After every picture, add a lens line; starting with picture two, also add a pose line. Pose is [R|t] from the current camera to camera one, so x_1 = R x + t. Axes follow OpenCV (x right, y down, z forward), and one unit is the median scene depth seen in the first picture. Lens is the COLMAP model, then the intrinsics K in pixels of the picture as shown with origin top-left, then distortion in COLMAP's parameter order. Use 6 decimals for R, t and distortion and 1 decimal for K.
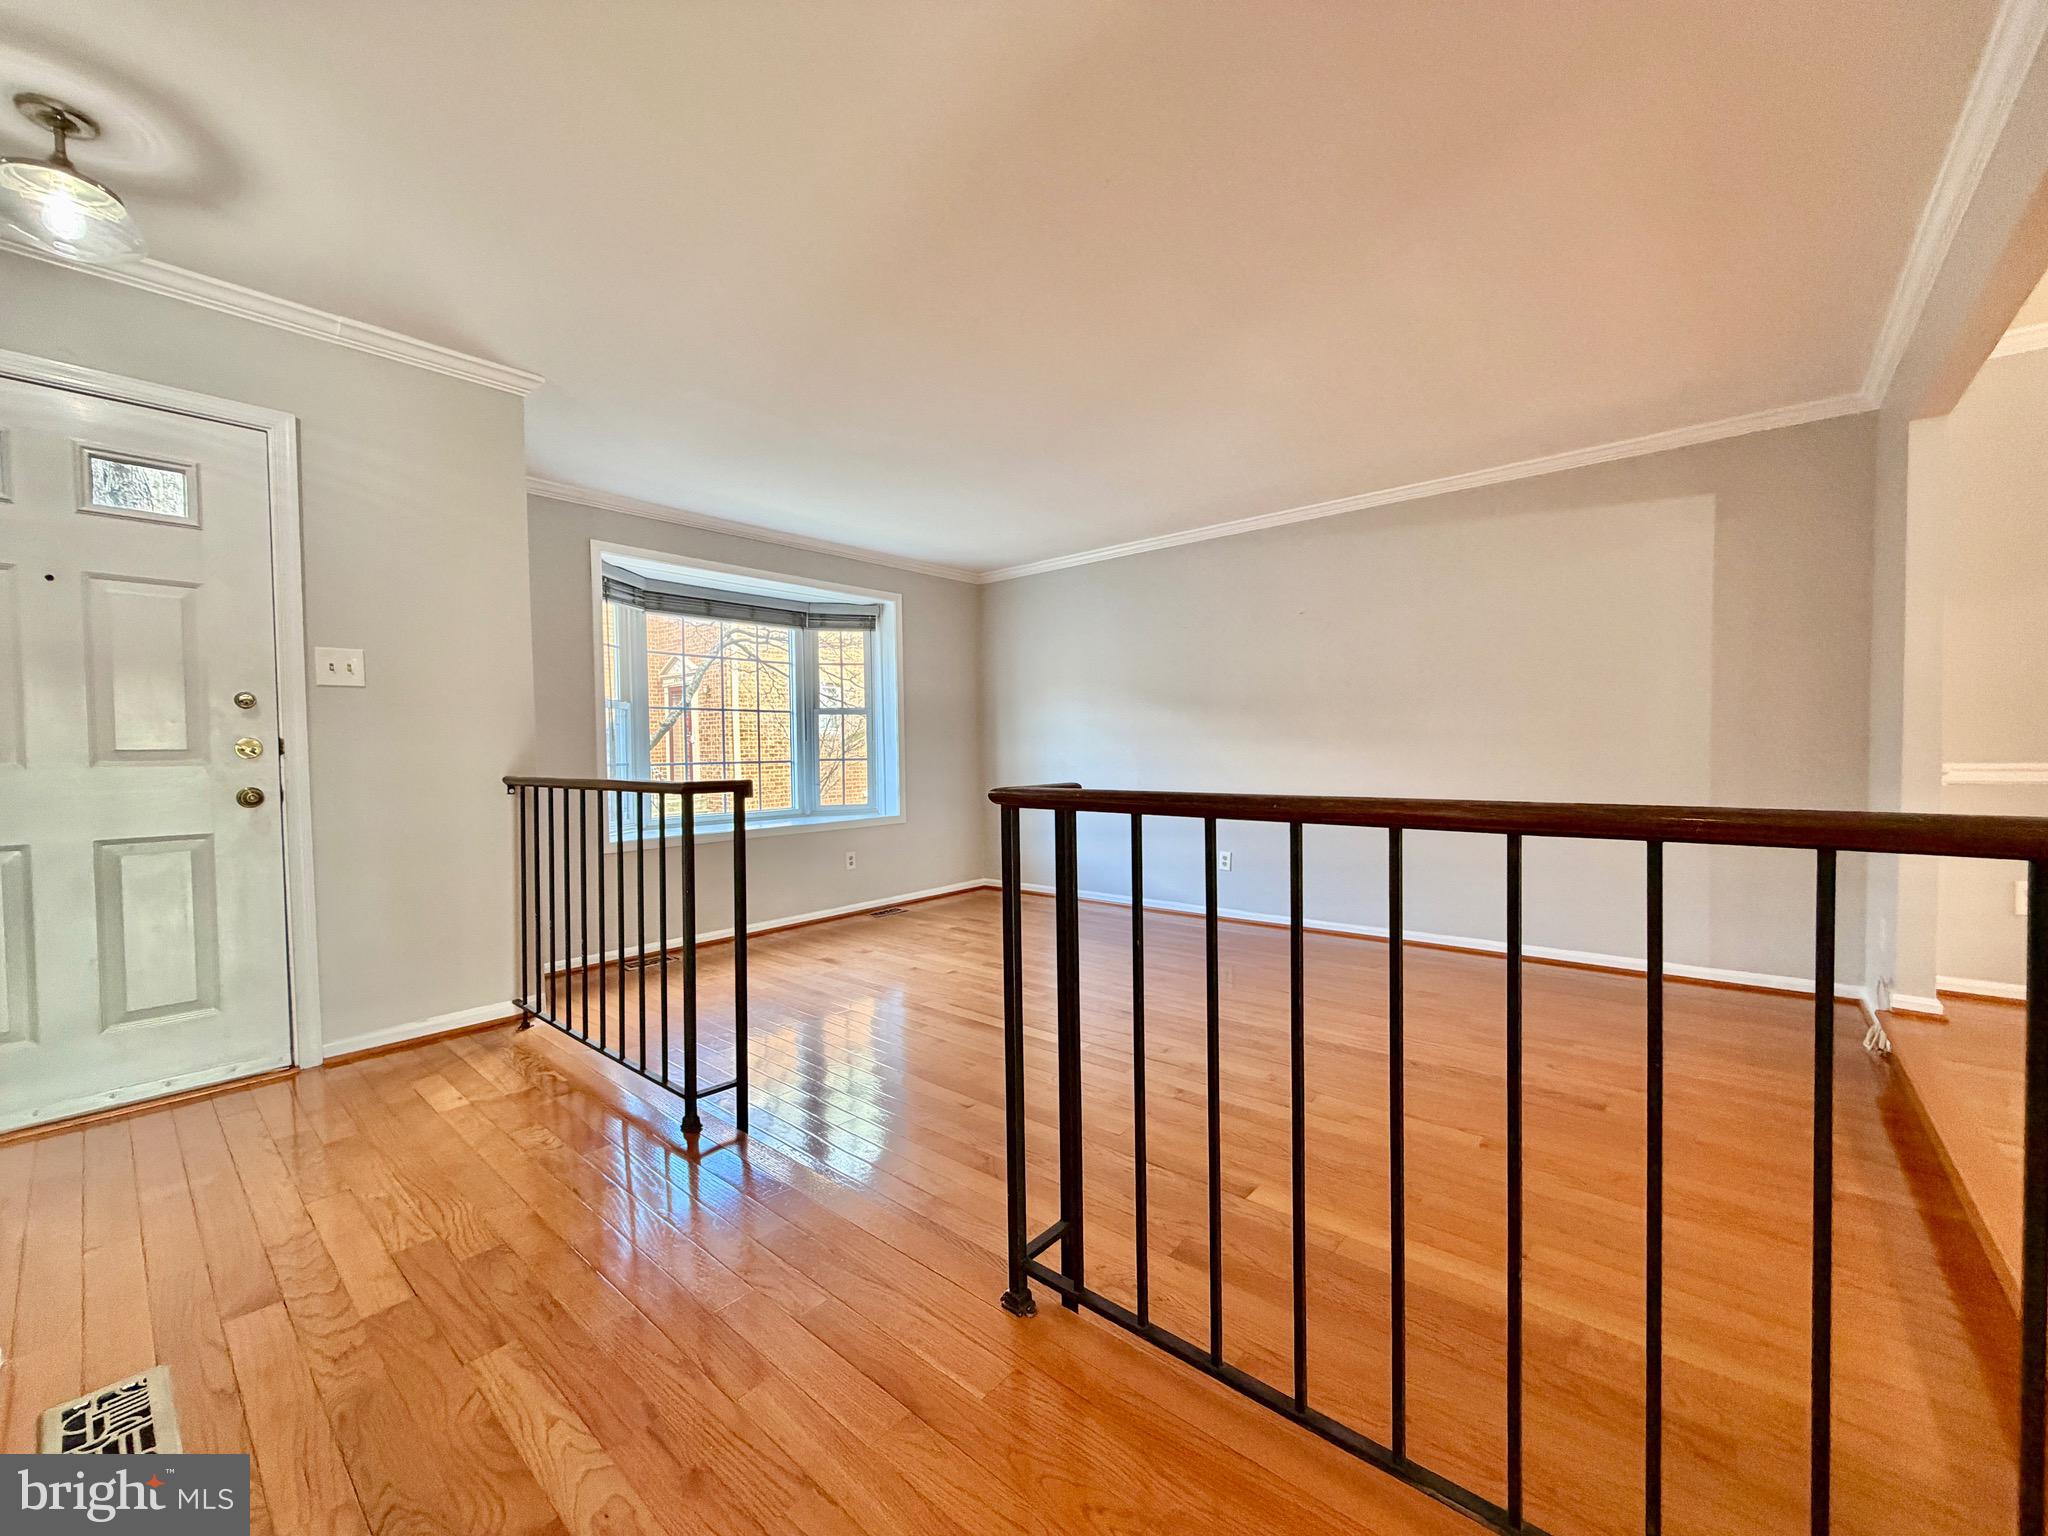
lens RADIAL K [[821.1, 0, 1006.0], [0, 821.1, 766.2], [0, 0, 1]] dist [0.001388, 0.000104]
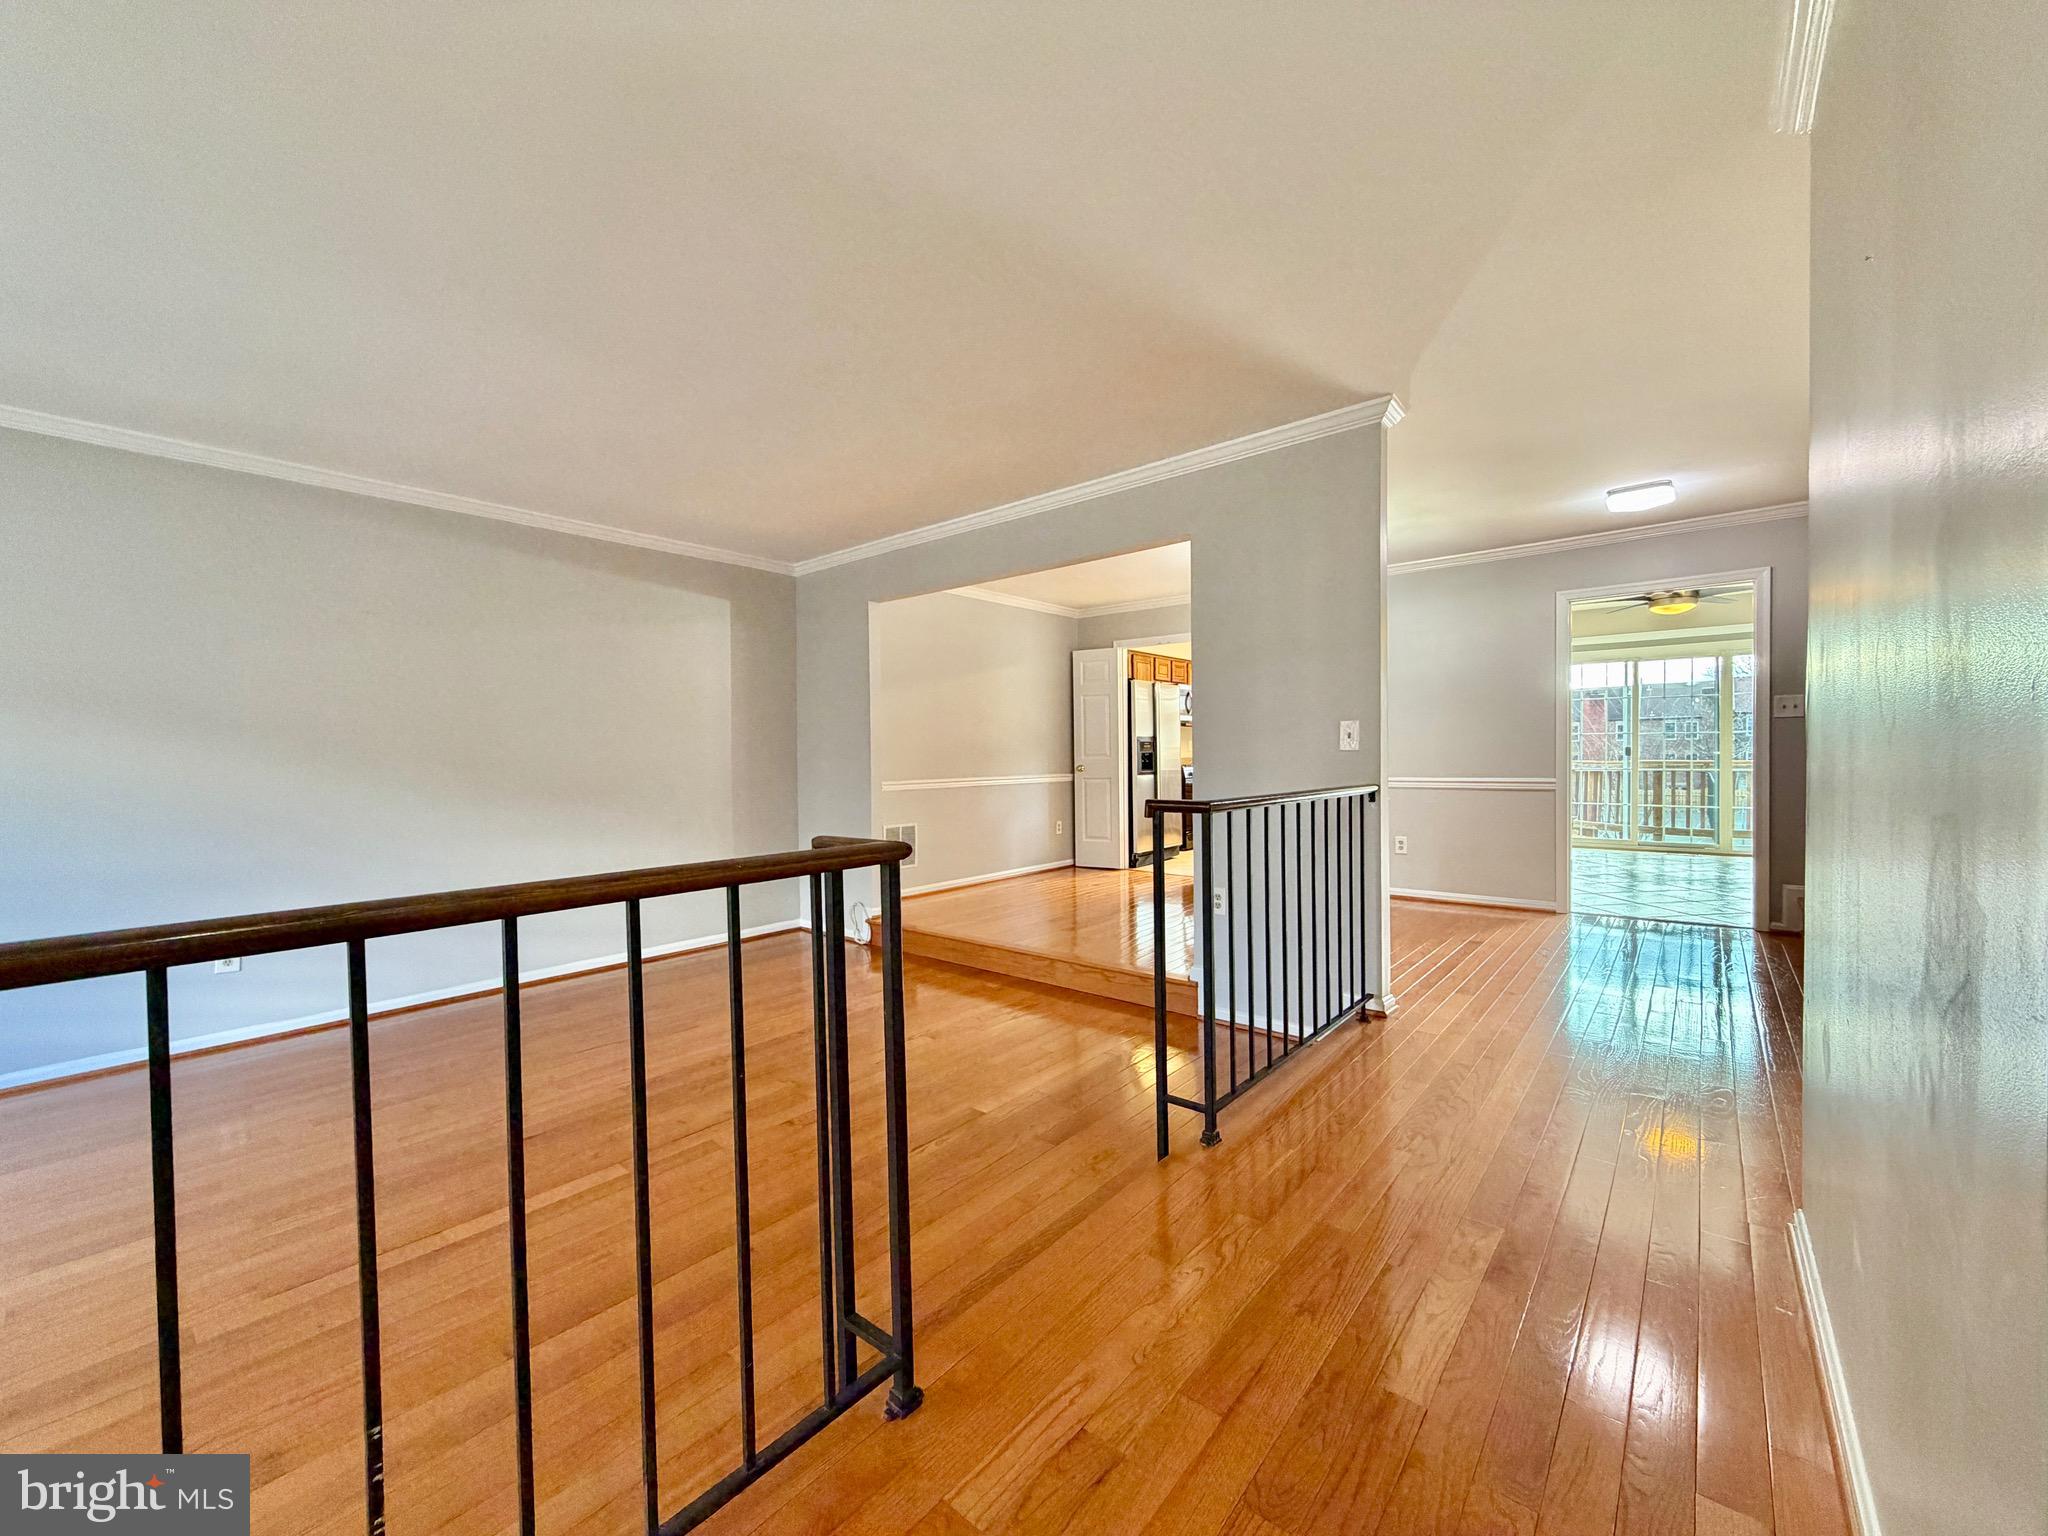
lens RADIAL K [[814.6, 0, 1014.8], [0, 814.6, 773.1], [0, 0, 1]] dist [0.000385, 0.000075]
pose [[-0.020780, -0.015663, 0.999661, -0.977393], [0.048092, 0.998704, 0.016648, -0.043400], [-0.998627, 0.048421, -0.020000, 0.895287]]
